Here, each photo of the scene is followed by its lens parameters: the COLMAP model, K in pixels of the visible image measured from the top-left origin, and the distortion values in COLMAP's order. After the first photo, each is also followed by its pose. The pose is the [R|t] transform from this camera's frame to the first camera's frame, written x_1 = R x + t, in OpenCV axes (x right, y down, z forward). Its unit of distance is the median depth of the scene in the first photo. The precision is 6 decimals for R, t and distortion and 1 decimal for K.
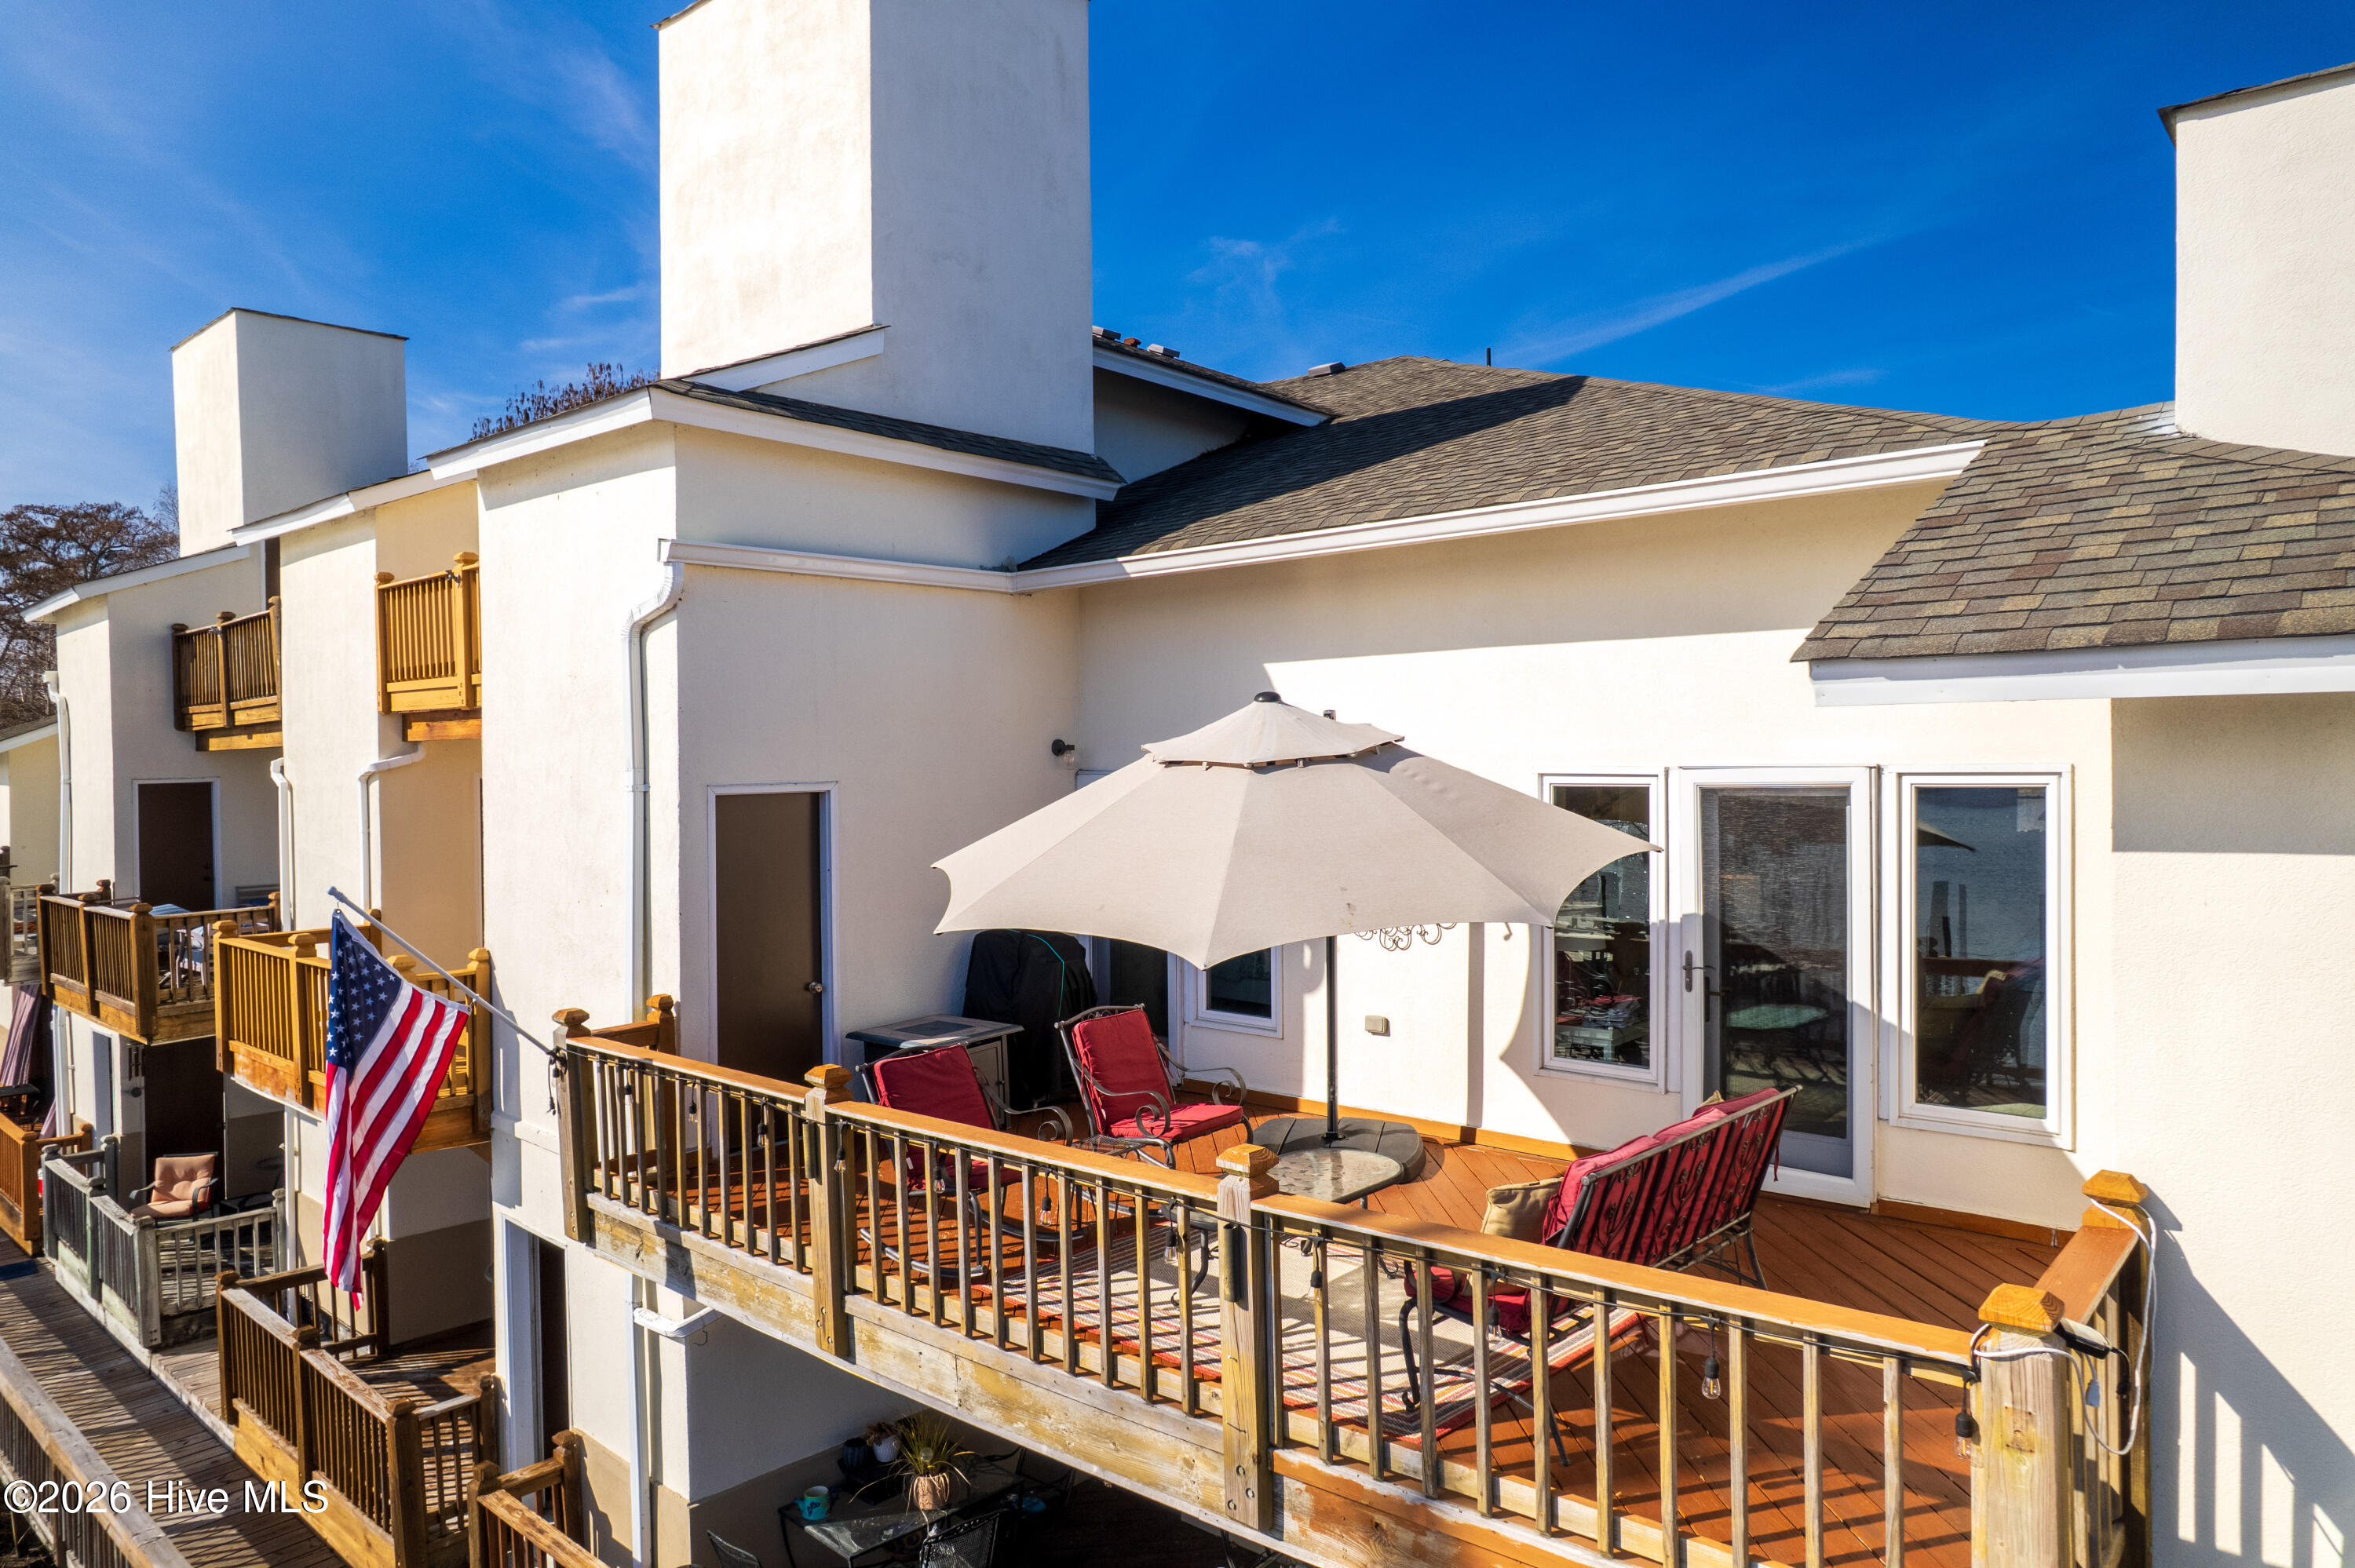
lens RADIAL K [[1506.9, 0, 1177.5], [0, 1506.9, 784.0], [0, 0, 1]] dist [-0.072833, 0.064320]
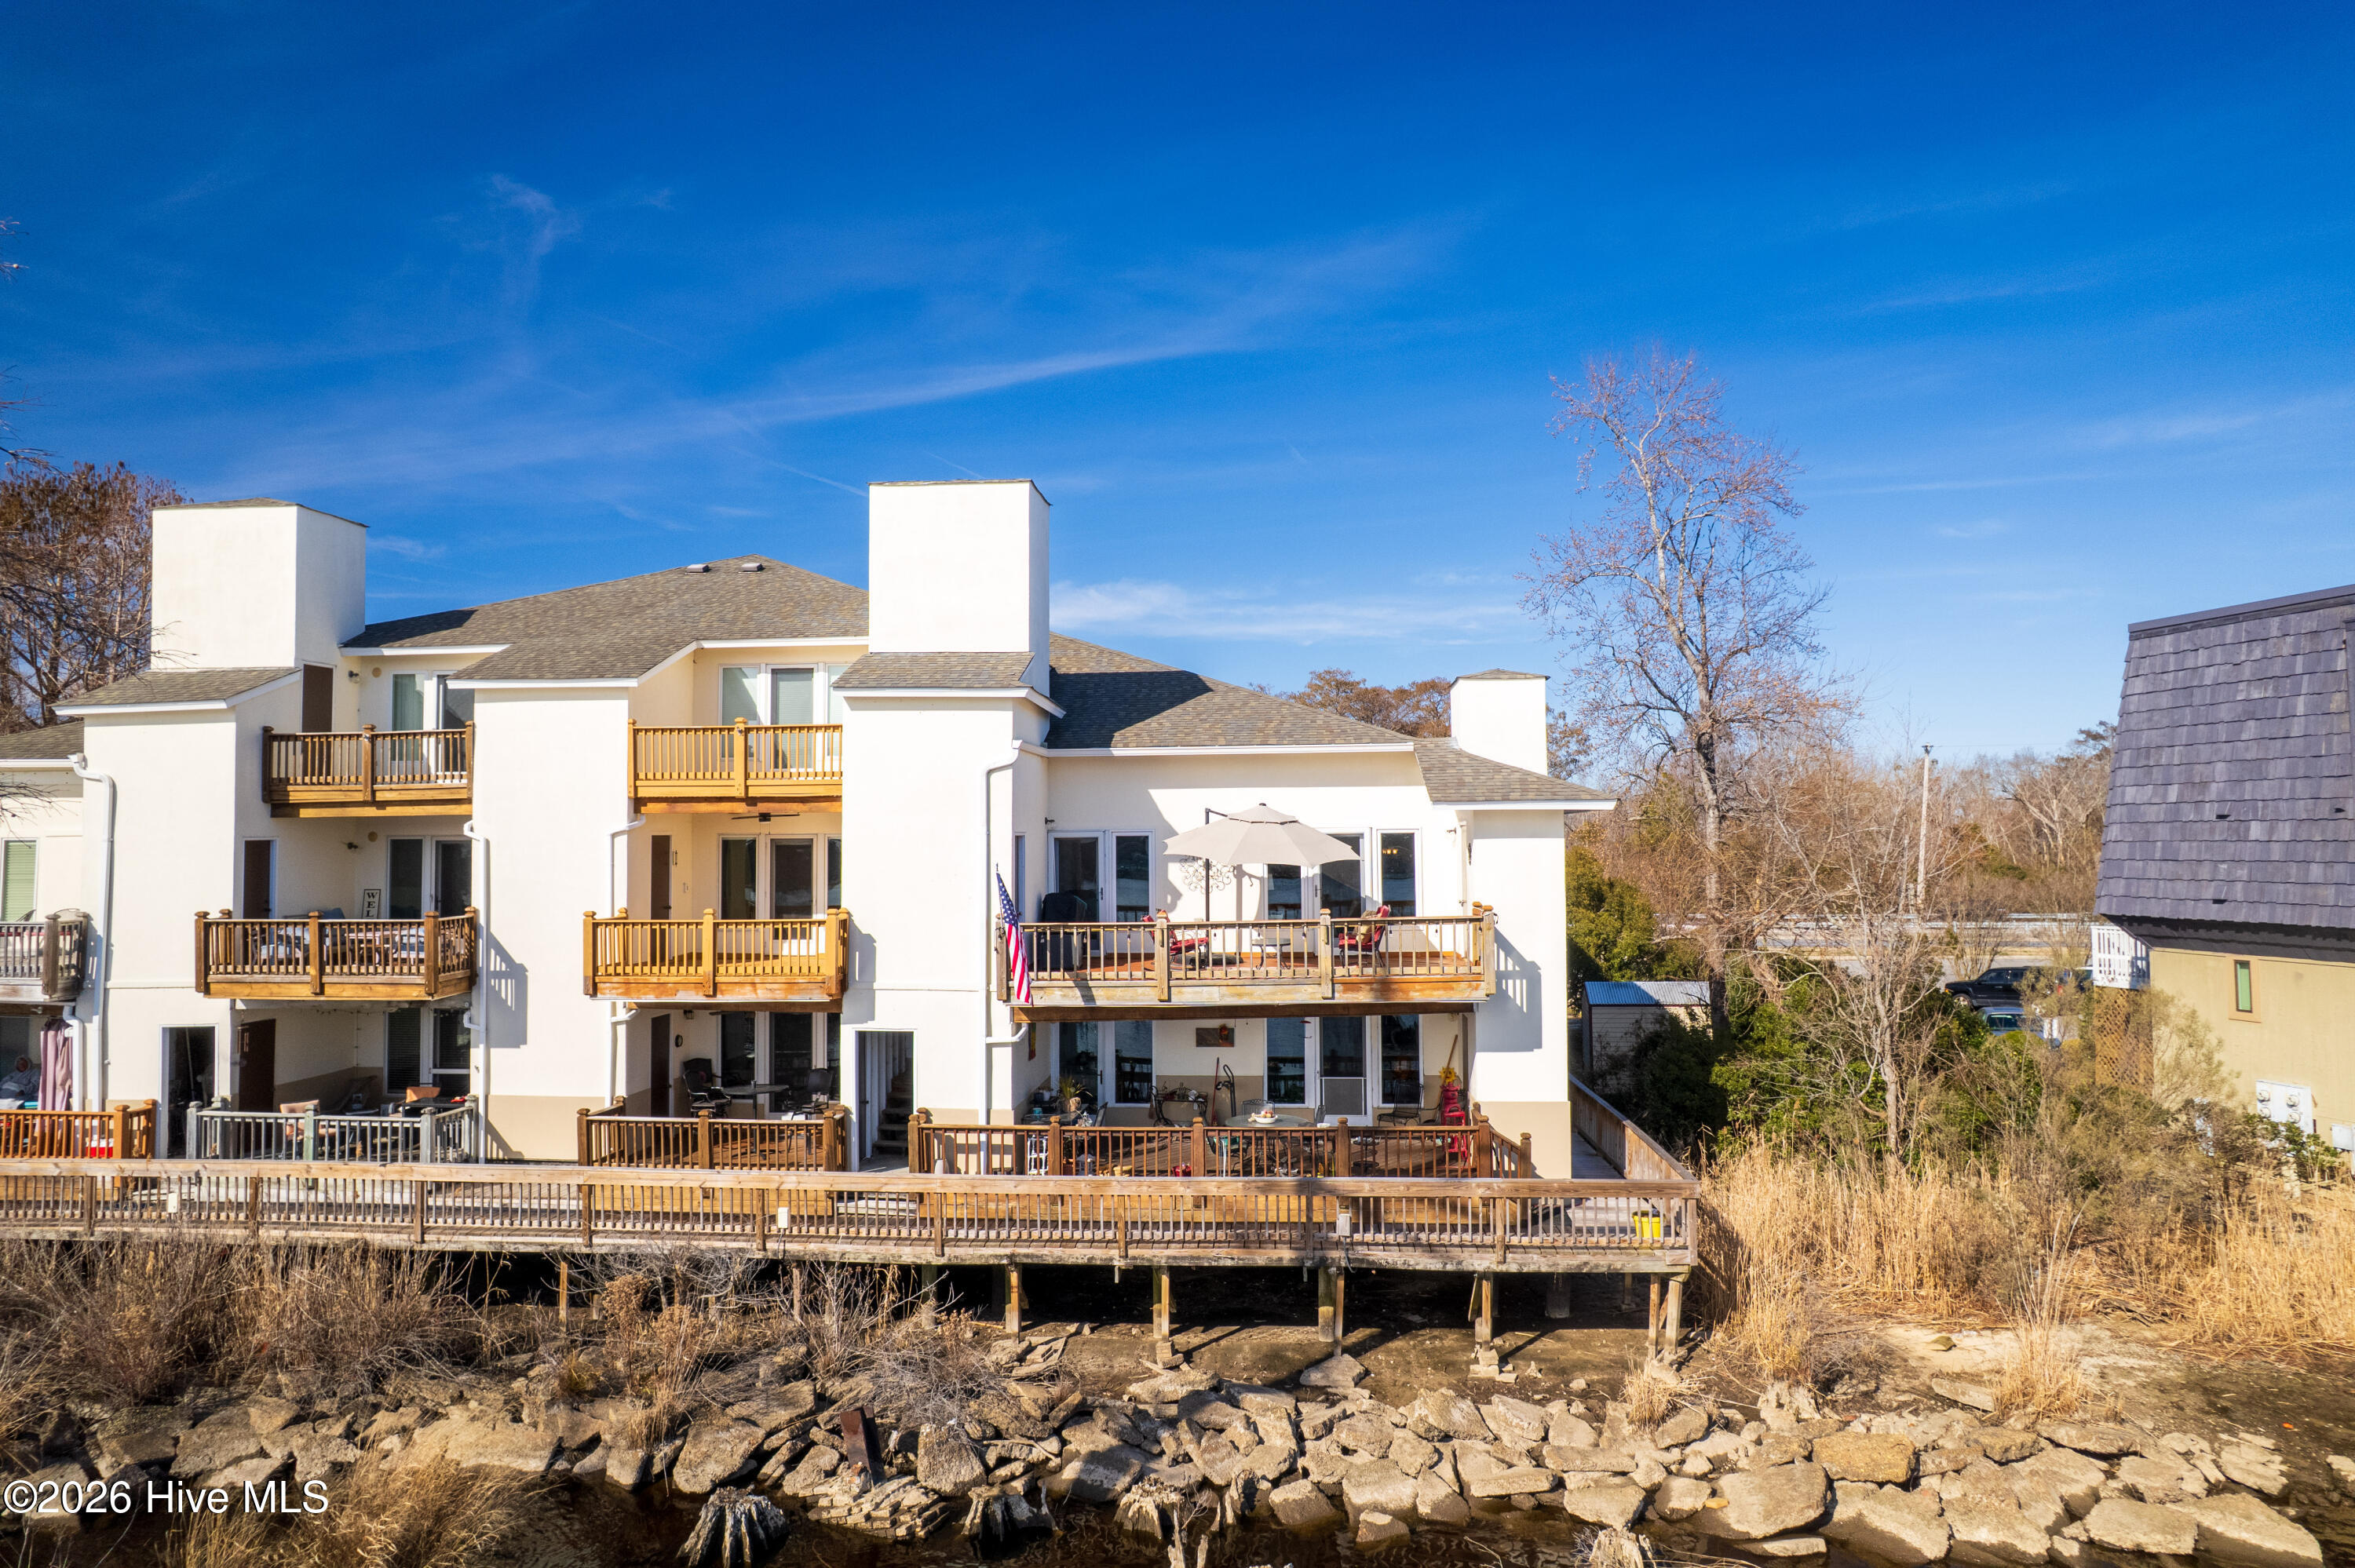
lens RADIAL K [[1506.9, 0, 1177.5], [0, 1506.9, 784.0], [0, 0, 1]] dist [-0.072833, 0.064320]
pose [[0.795379, 0.027916, 0.605469, -1.660105], [0.009969, 0.998201, -0.059119, 0.074353], [-0.606030, 0.053058, 0.793670, -1.253806]]
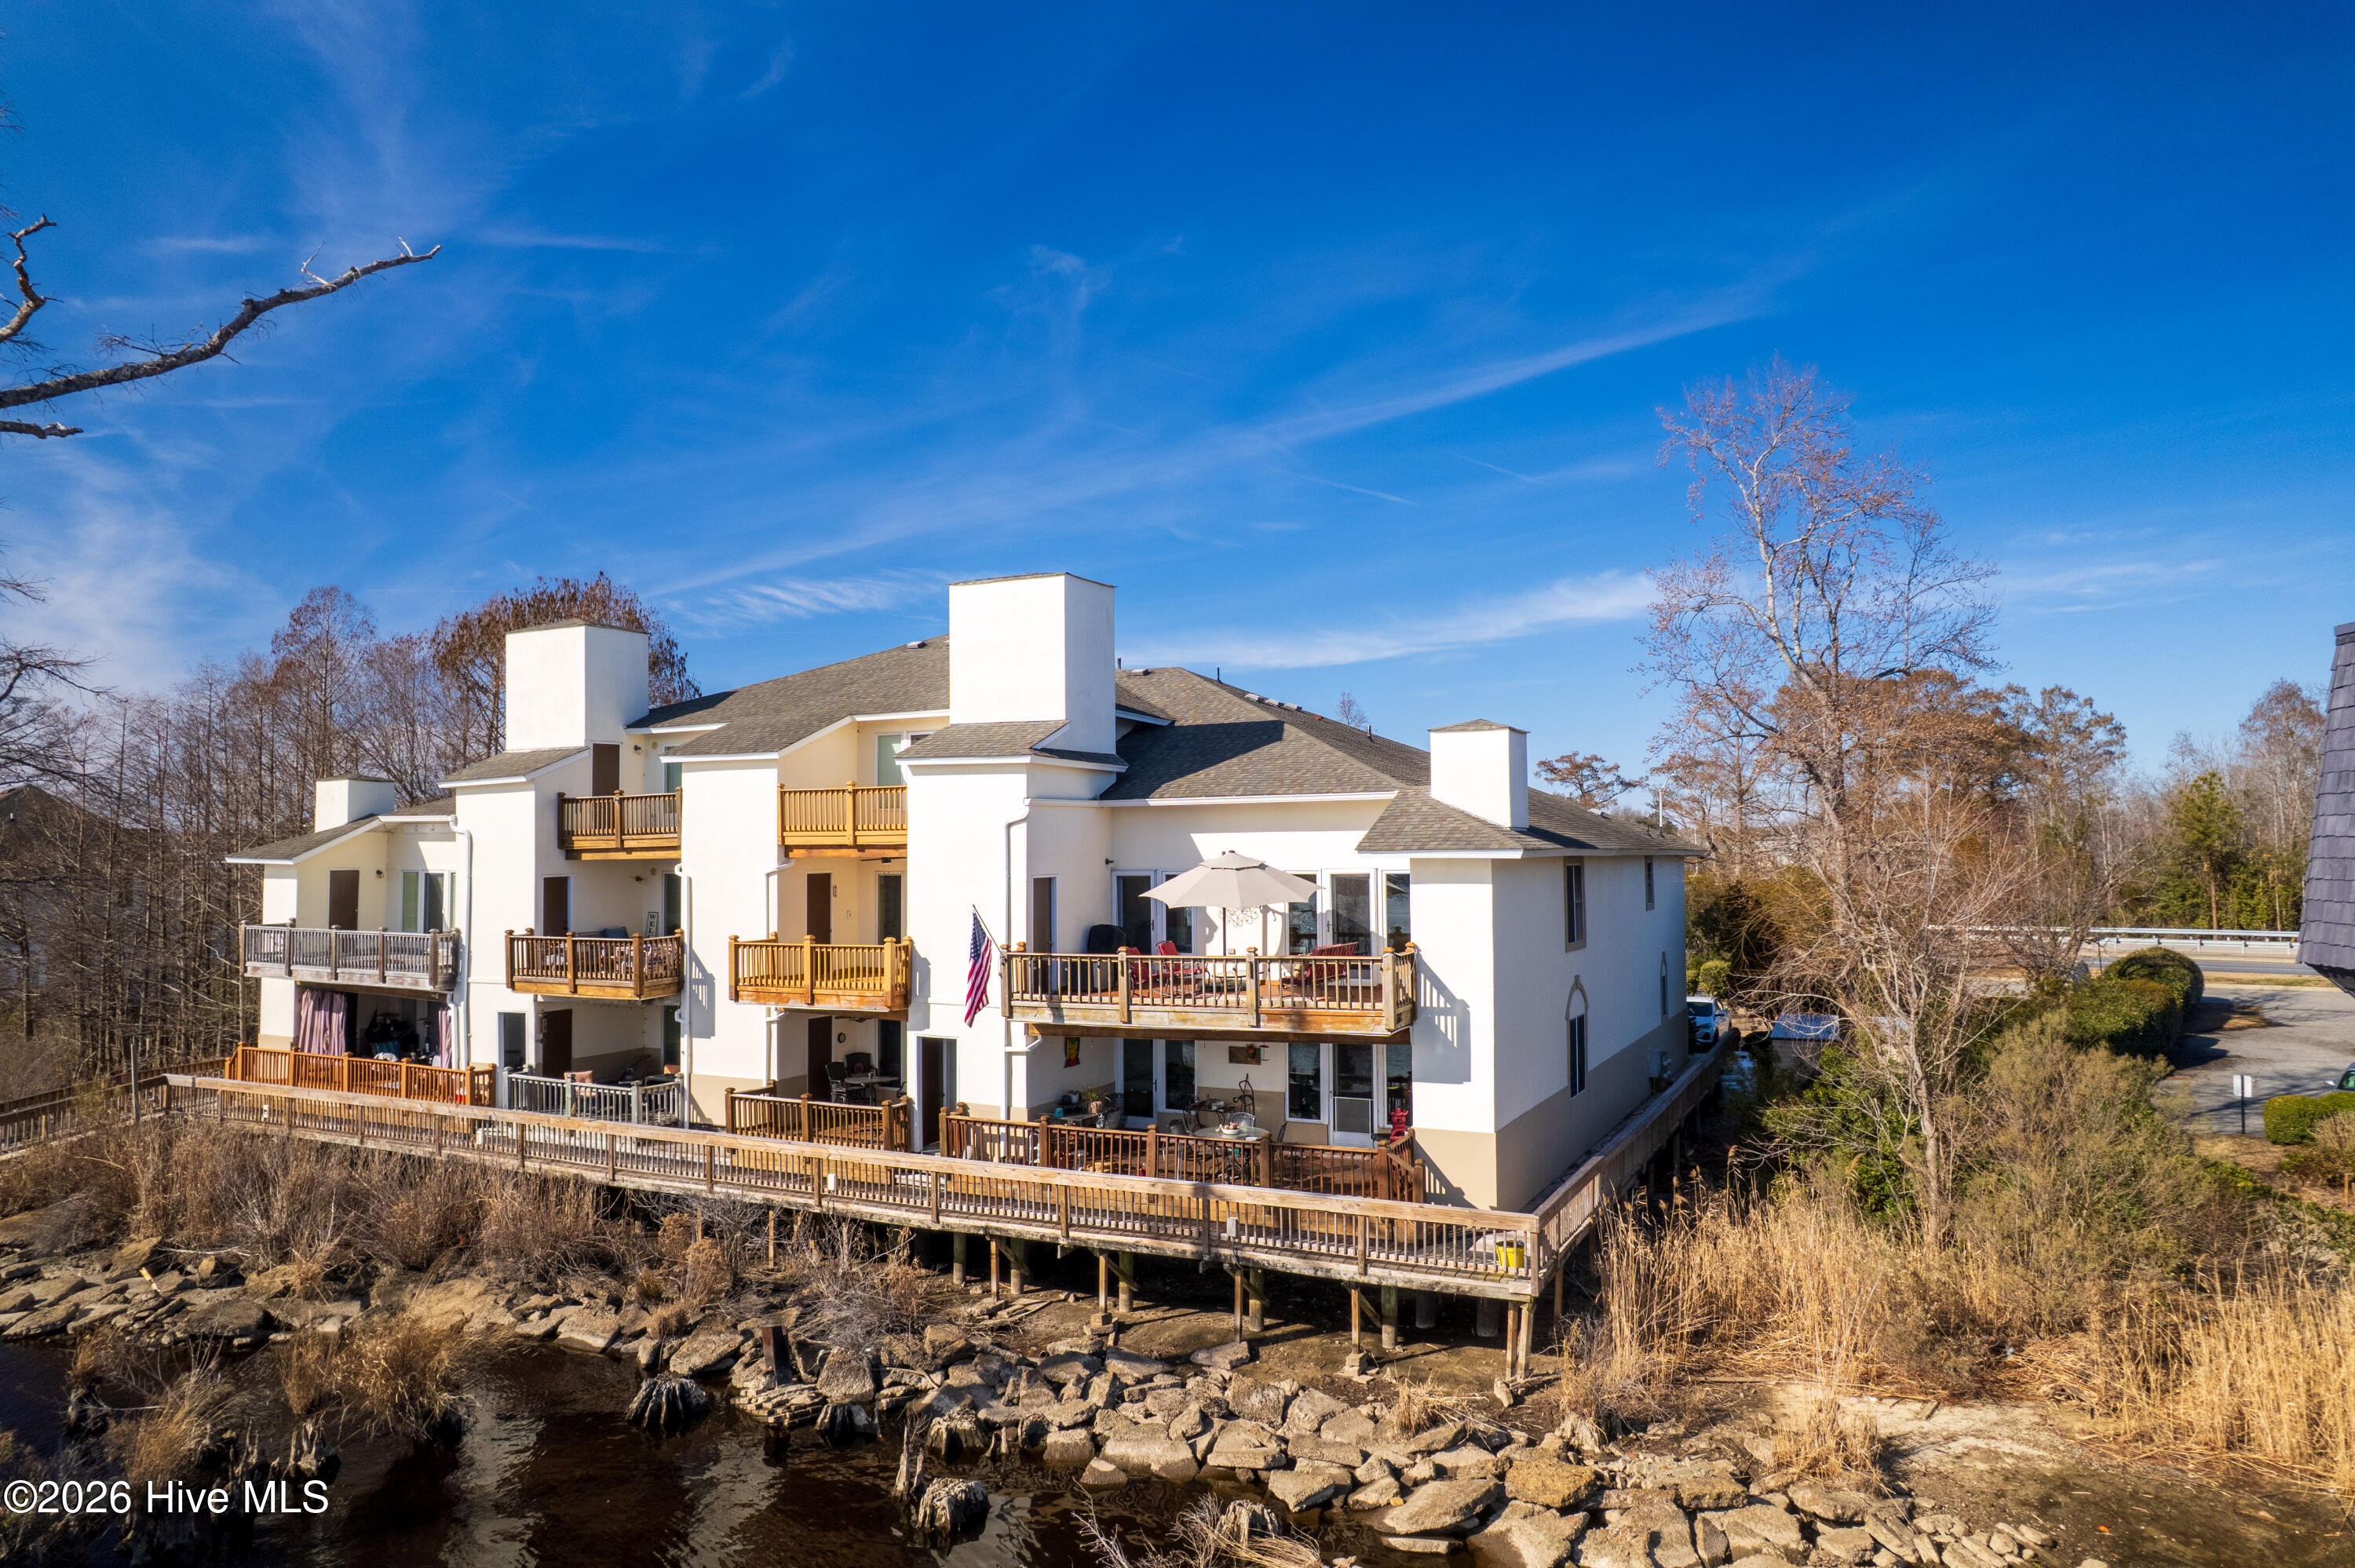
lens RADIAL K [[1506.9, 0, 1177.5], [0, 1506.9, 784.0], [0, 0, 1]] dist [-0.072833, 0.064320]
pose [[0.962697, 0.010409, 0.270383, -0.858635], [0.006091, 0.998173, -0.060116, 0.000478], [-0.270515, 0.059520, 0.960874, -2.082014]]
